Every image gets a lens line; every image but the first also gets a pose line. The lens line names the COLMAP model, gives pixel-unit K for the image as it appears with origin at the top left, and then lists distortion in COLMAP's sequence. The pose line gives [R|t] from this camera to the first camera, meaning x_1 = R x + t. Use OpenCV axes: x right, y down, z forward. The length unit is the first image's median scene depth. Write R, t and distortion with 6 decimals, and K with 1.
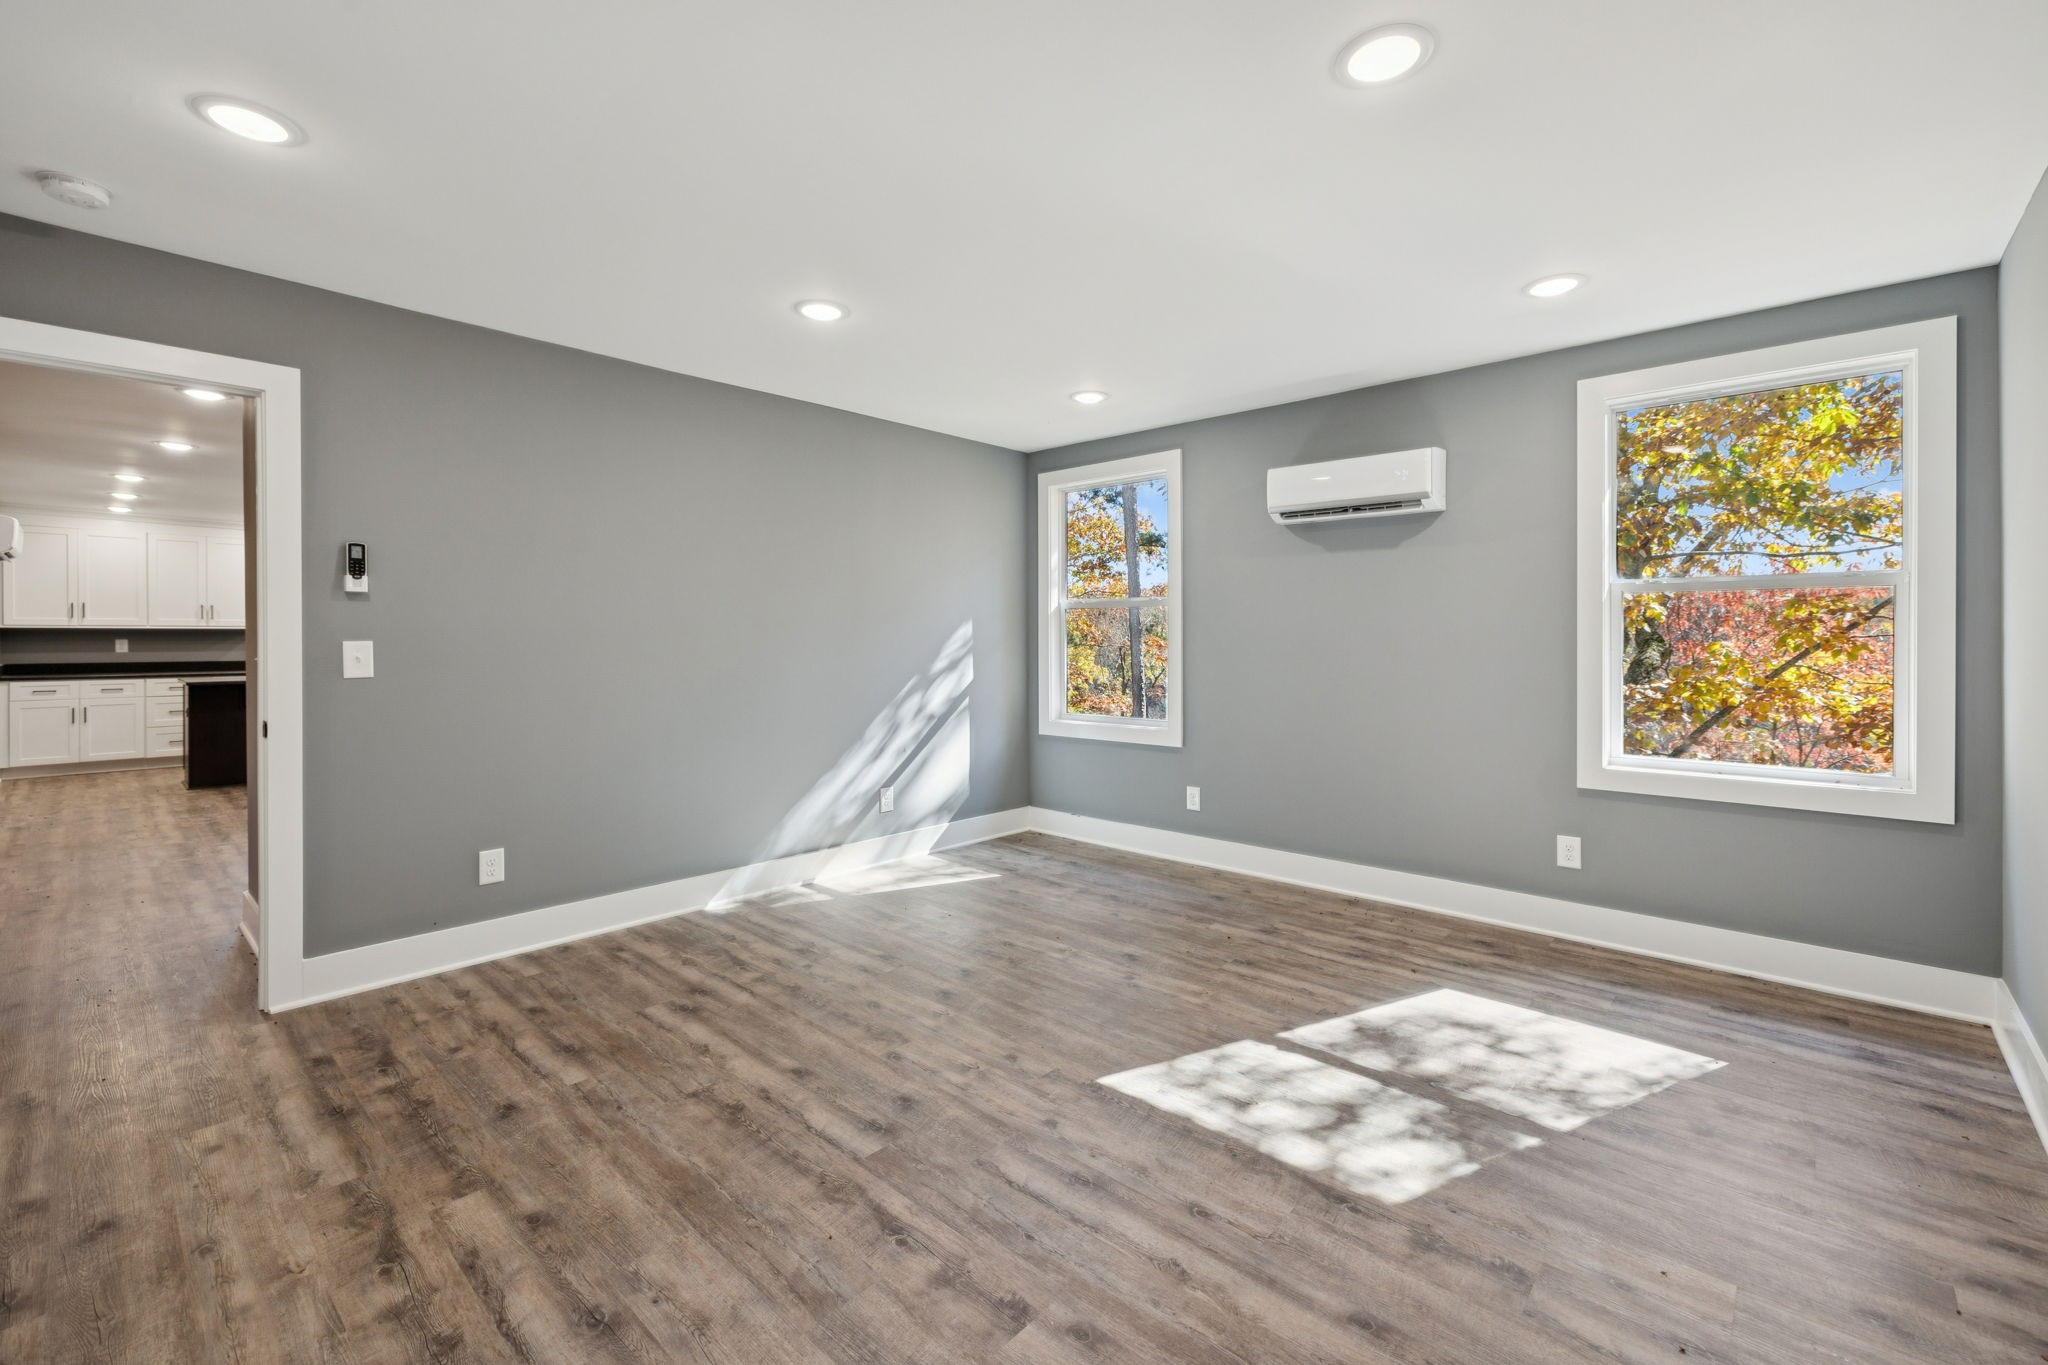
lens RADIAL K [[866.0, 0, 1021.7], [0, 866.0, 646.1], [0, 0, 1]] dist [0.000741, 0.000671]
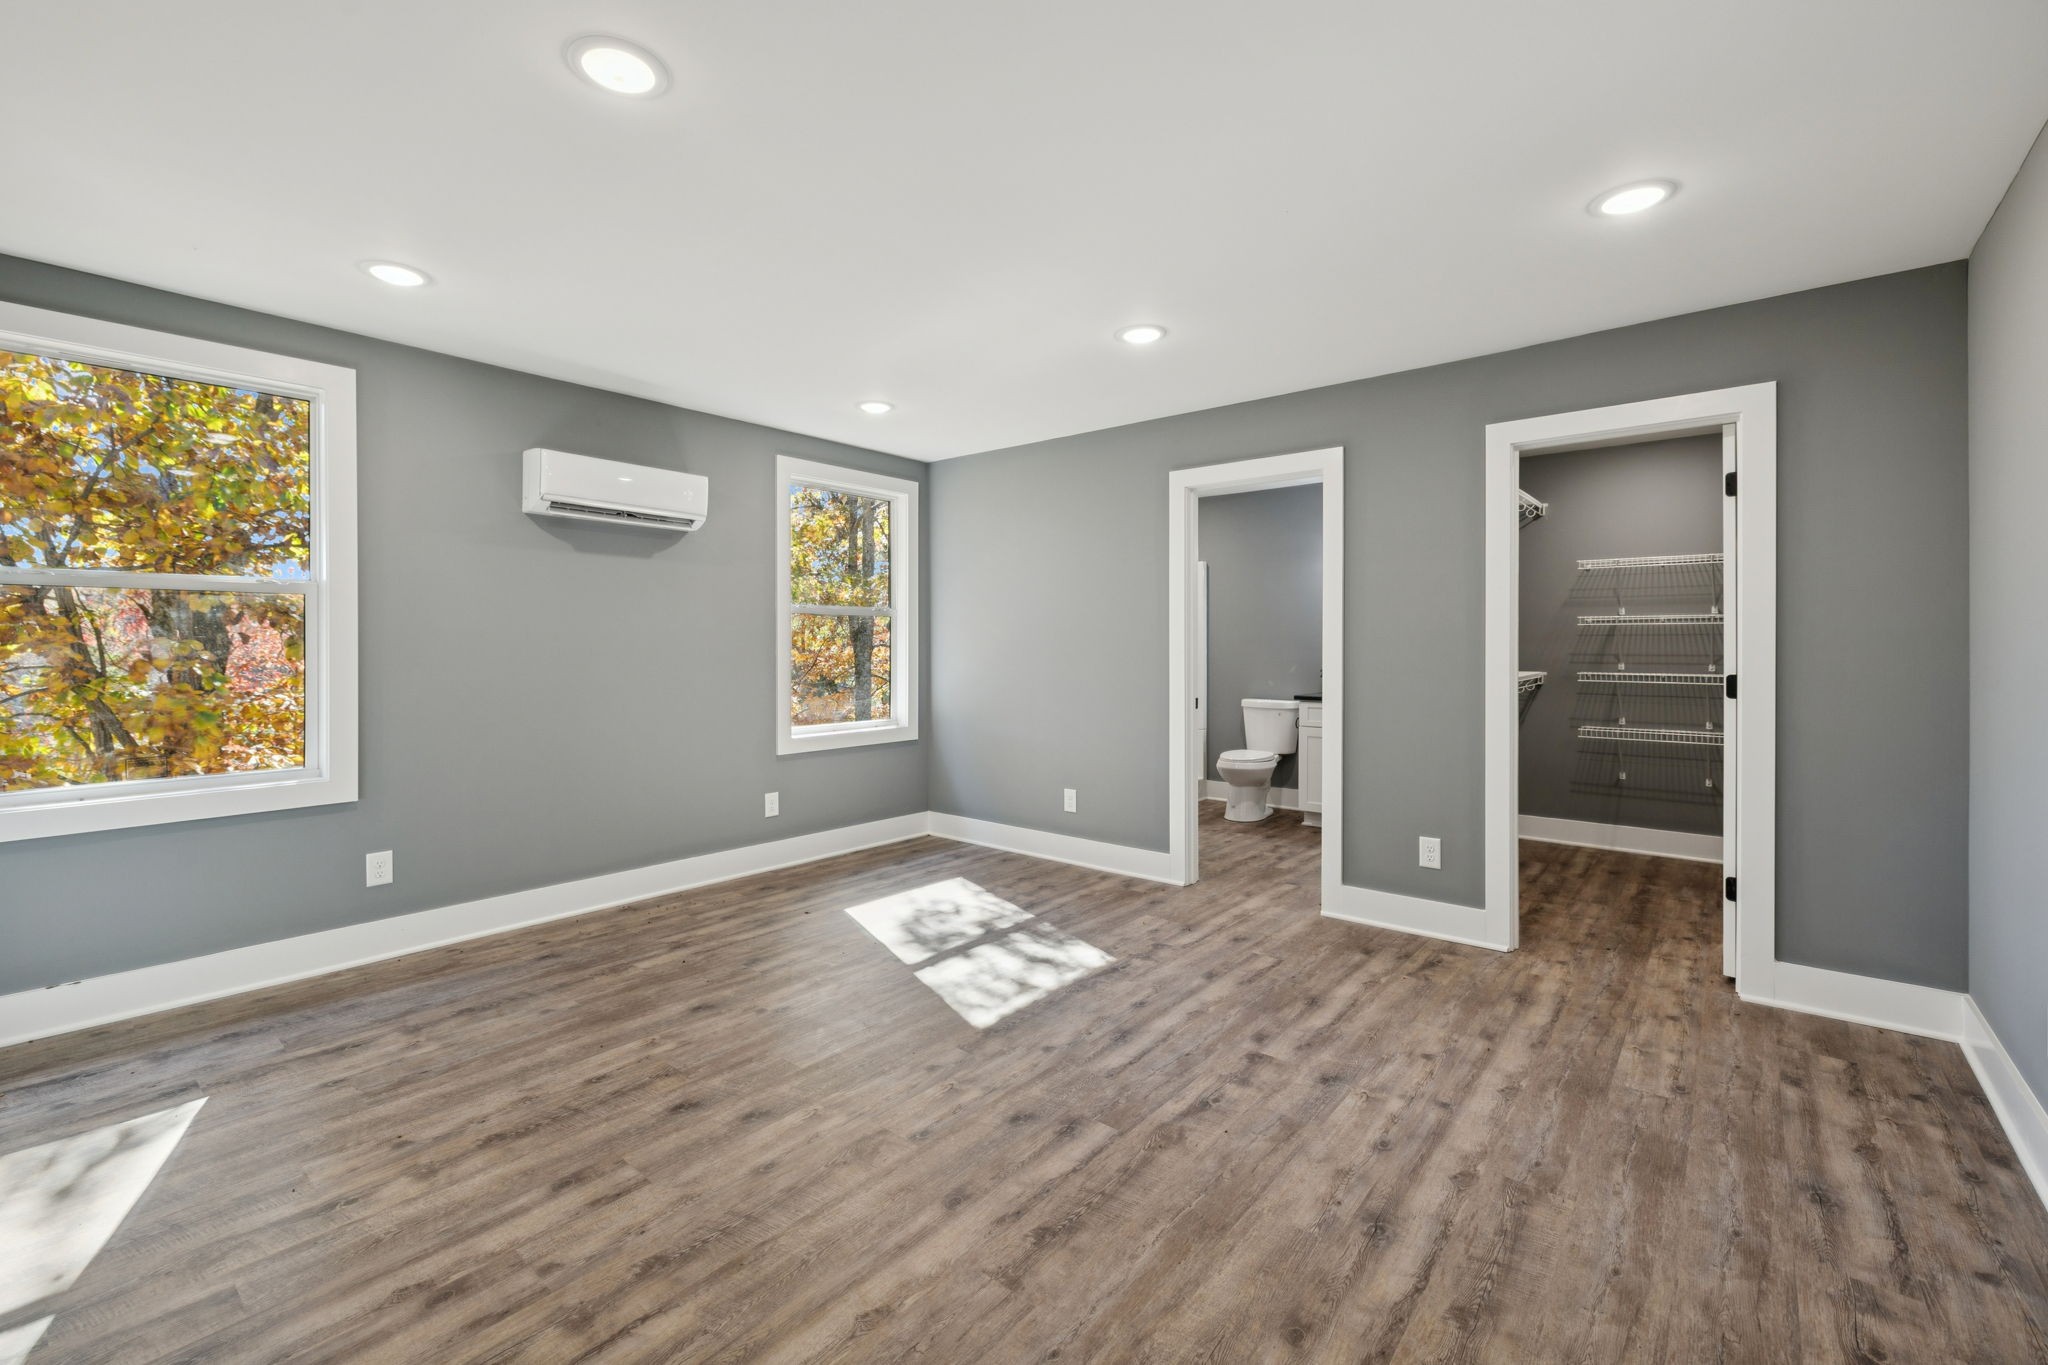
lens RADIAL K [[866.0, 0, 1021.7], [0, 866.0, 646.1], [0, 0, 1]] dist [0.000741, 0.000671]
pose [[-0.052142, 0.000709, 0.998639, -1.038972], [0.005197, 0.999986, -0.000438, -0.007690], [-0.998626, 0.005167, -0.052145, 0.975719]]
